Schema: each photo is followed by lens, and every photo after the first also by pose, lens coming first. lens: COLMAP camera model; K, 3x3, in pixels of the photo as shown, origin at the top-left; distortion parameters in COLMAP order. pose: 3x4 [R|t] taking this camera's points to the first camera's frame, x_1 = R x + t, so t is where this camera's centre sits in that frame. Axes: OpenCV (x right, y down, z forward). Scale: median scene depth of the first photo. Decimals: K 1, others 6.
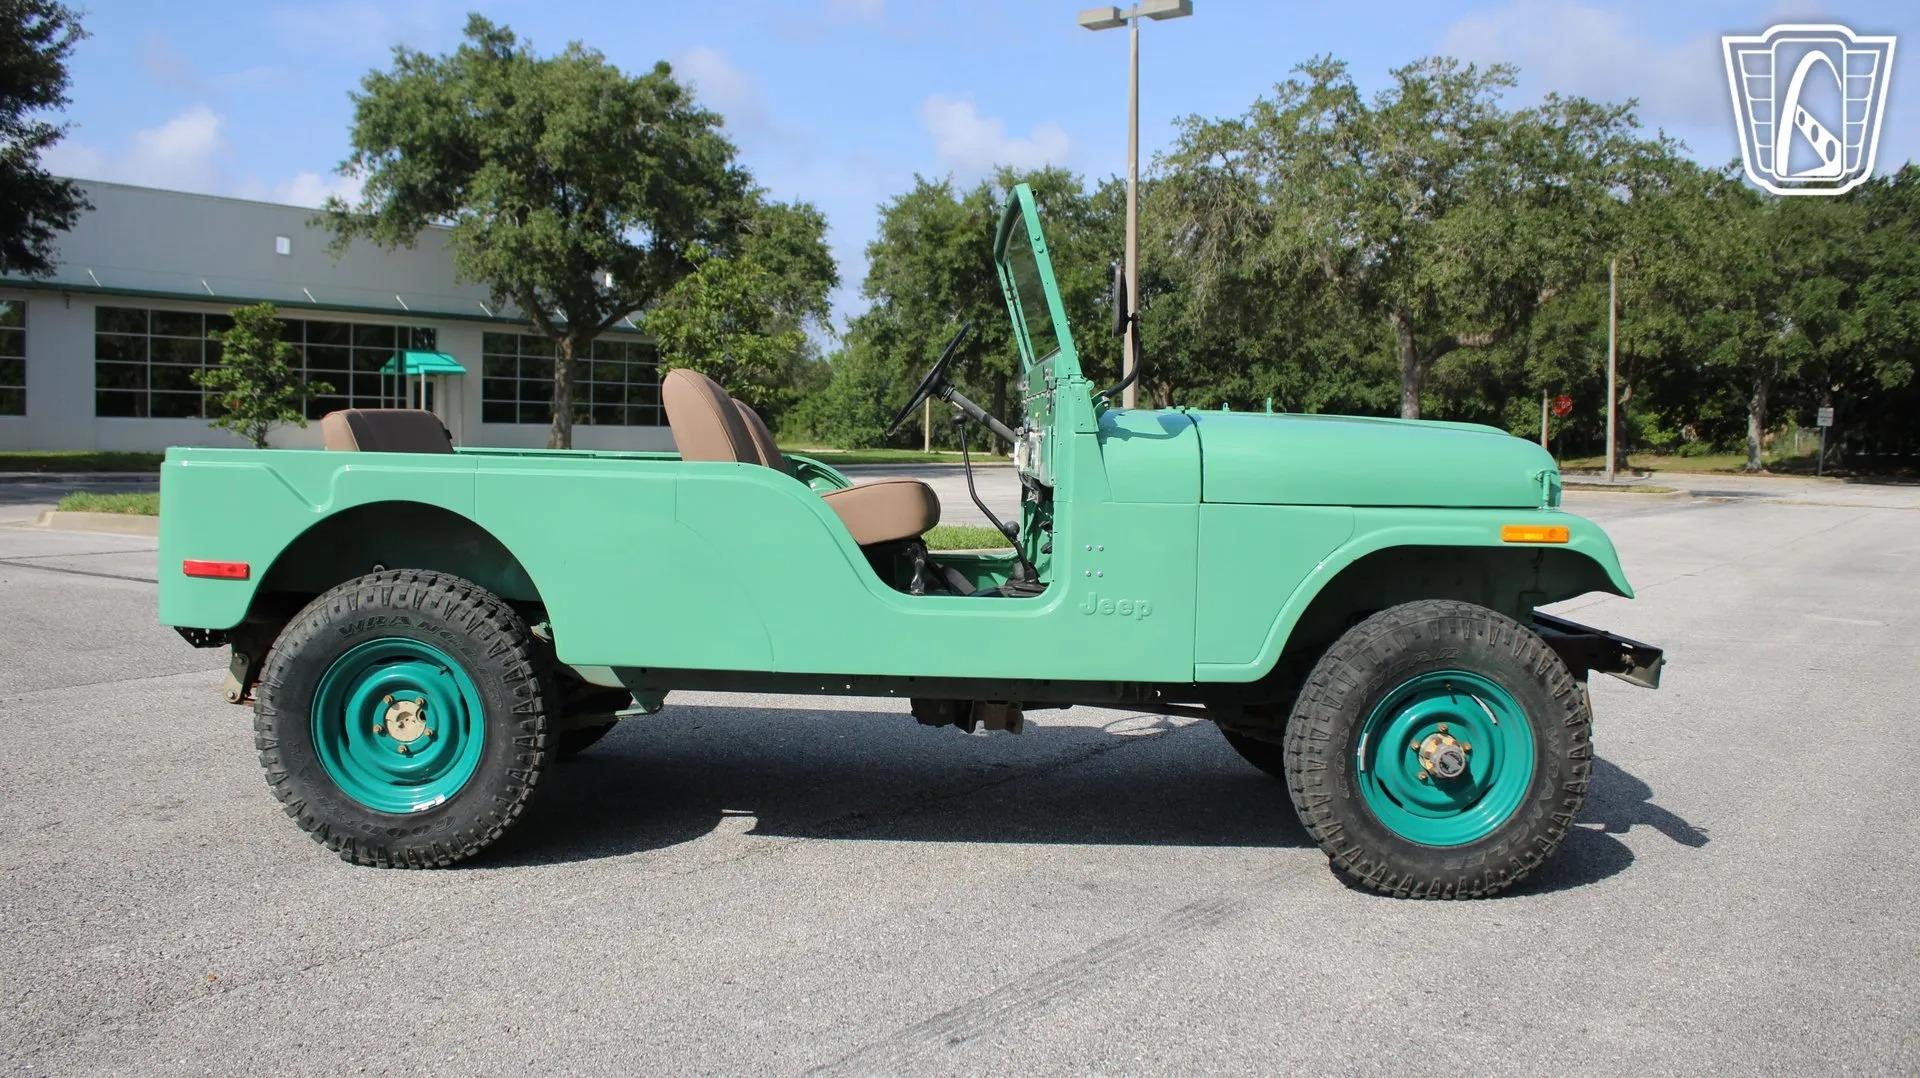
lens RADIAL K [[1595.9, 0, 935.0], [0, 1595.9, 531.9], [0, 0, 1]] dist [-0.100858, 0.009534]
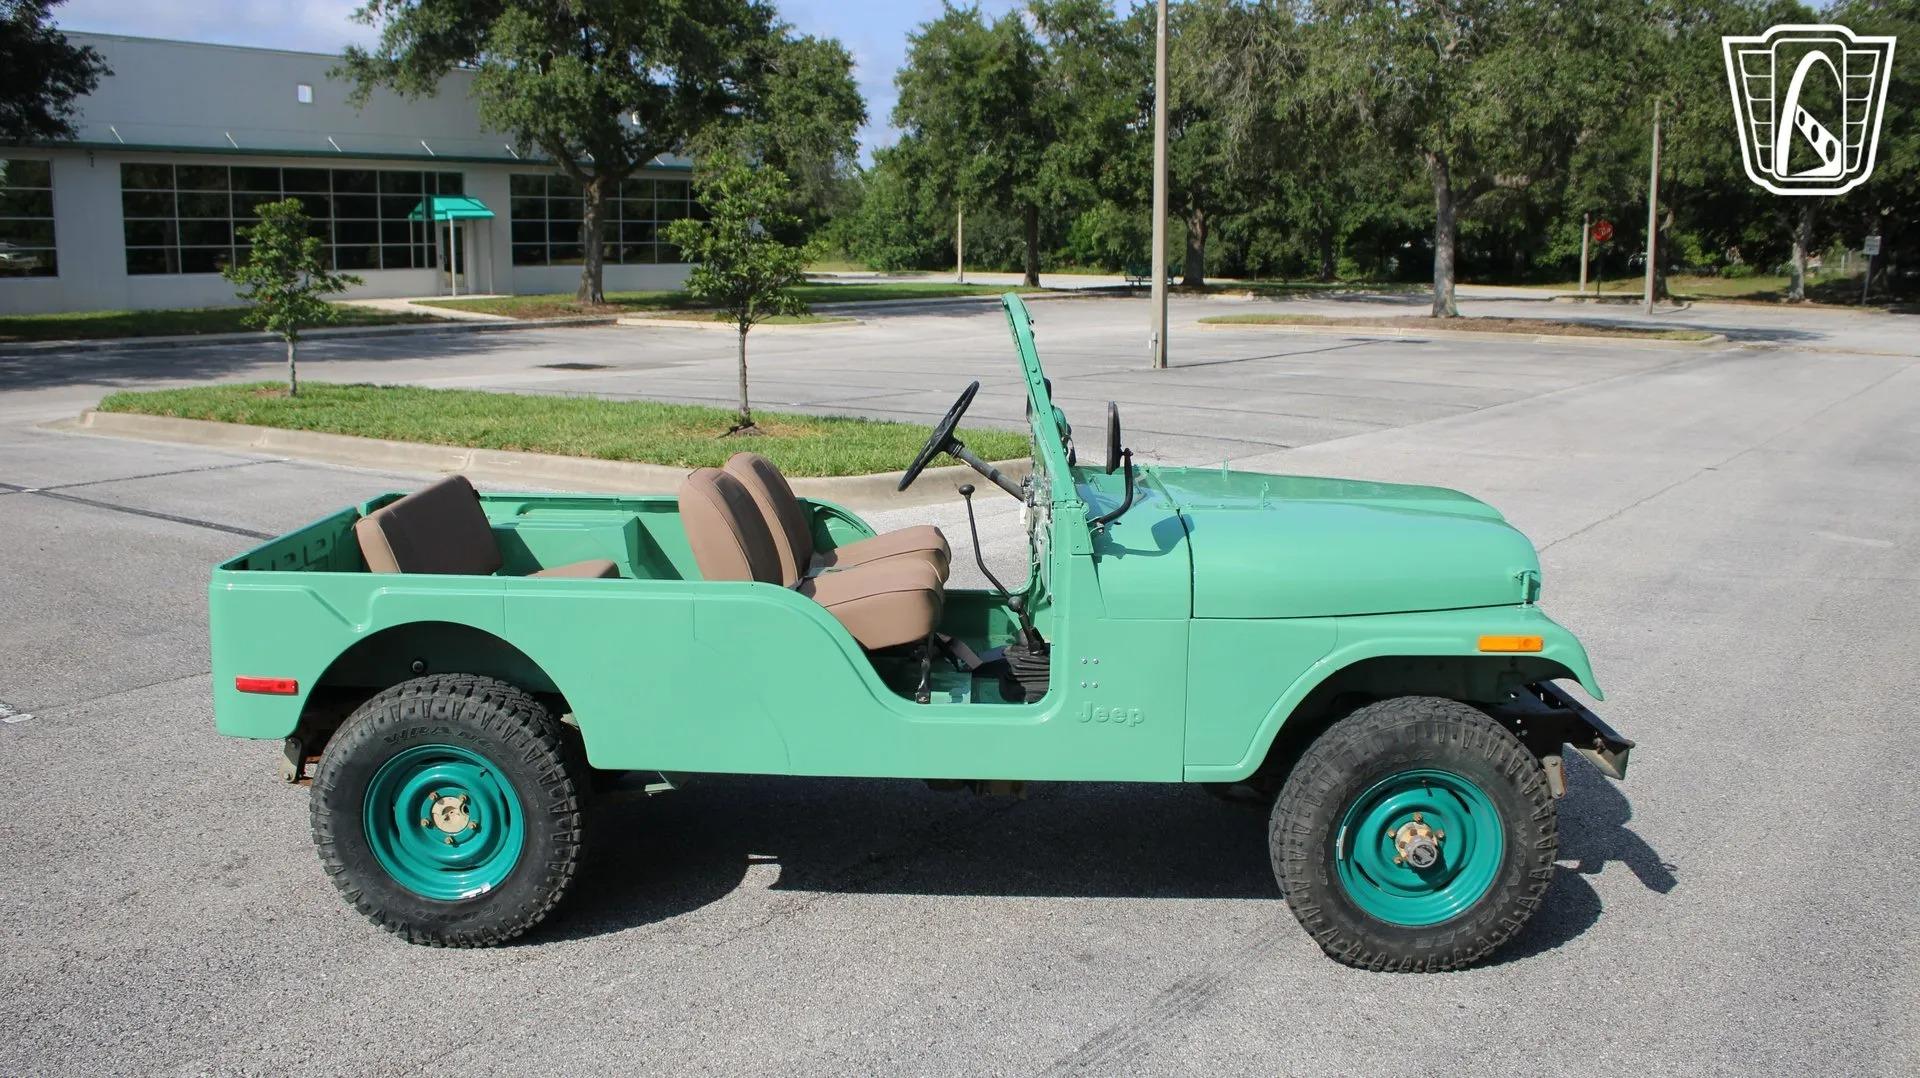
lens RADIAL K [[1652.2, 0, 964.9], [0, 1652.2, 285.1], [0, 0, 1]] dist [-0.088815, -0.009595]
pose [[0.999809, -0.010122, -0.016692, 0.017643], [0.011574, 0.995938, 0.089297, -0.156874], [0.015720, -0.089473, 0.995865, -0.030821]]
